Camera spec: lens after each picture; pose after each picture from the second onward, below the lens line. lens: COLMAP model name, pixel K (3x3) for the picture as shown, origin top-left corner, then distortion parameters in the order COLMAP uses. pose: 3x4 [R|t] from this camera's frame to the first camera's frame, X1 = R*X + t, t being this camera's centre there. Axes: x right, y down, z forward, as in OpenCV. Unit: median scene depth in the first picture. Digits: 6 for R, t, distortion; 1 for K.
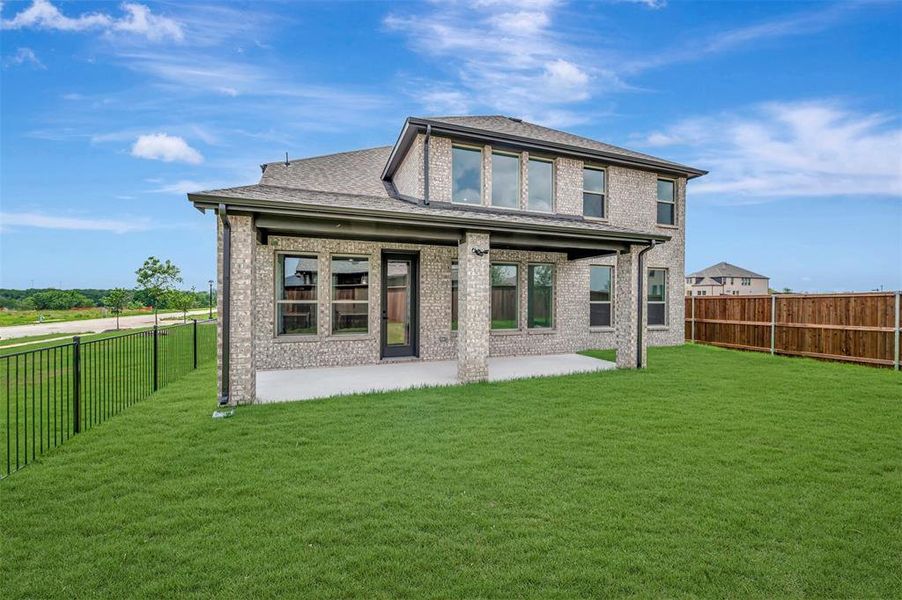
lens RADIAL K [[358.7, 0, 457.3], [0, 358.7, 298.5], [0, 0, 1]] dist [0.001086, 0.000189]
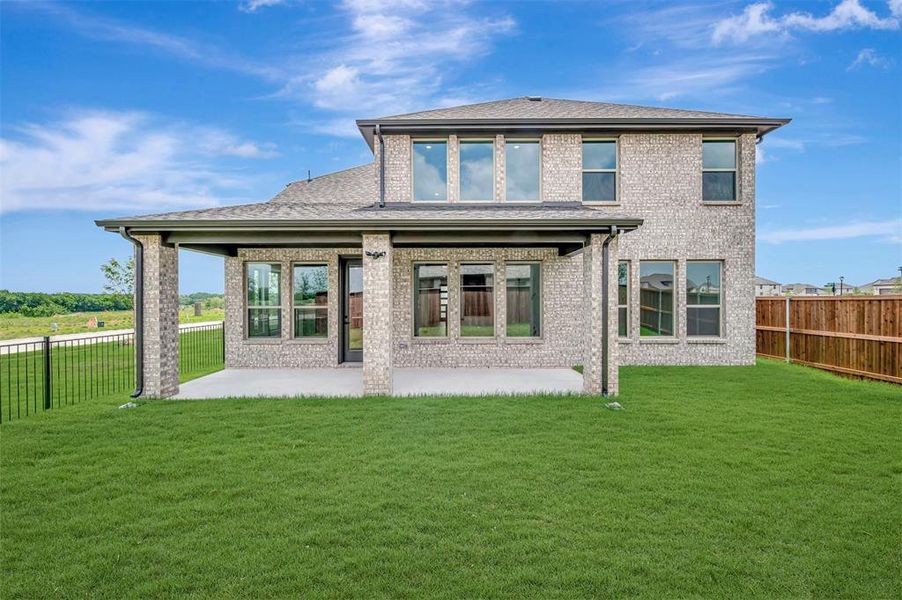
lens RADIAL K [[358.7, 0, 453.2], [0, 358.7, 299.3], [0, 0, 1]] dist [0.001086, 0.000189]
pose [[0.937975, -0.007201, -0.346629, 0.417288], [0.007798, 0.999970, 0.000325, -0.009723], [0.346616, -0.003008, 0.938002, 0.150707]]
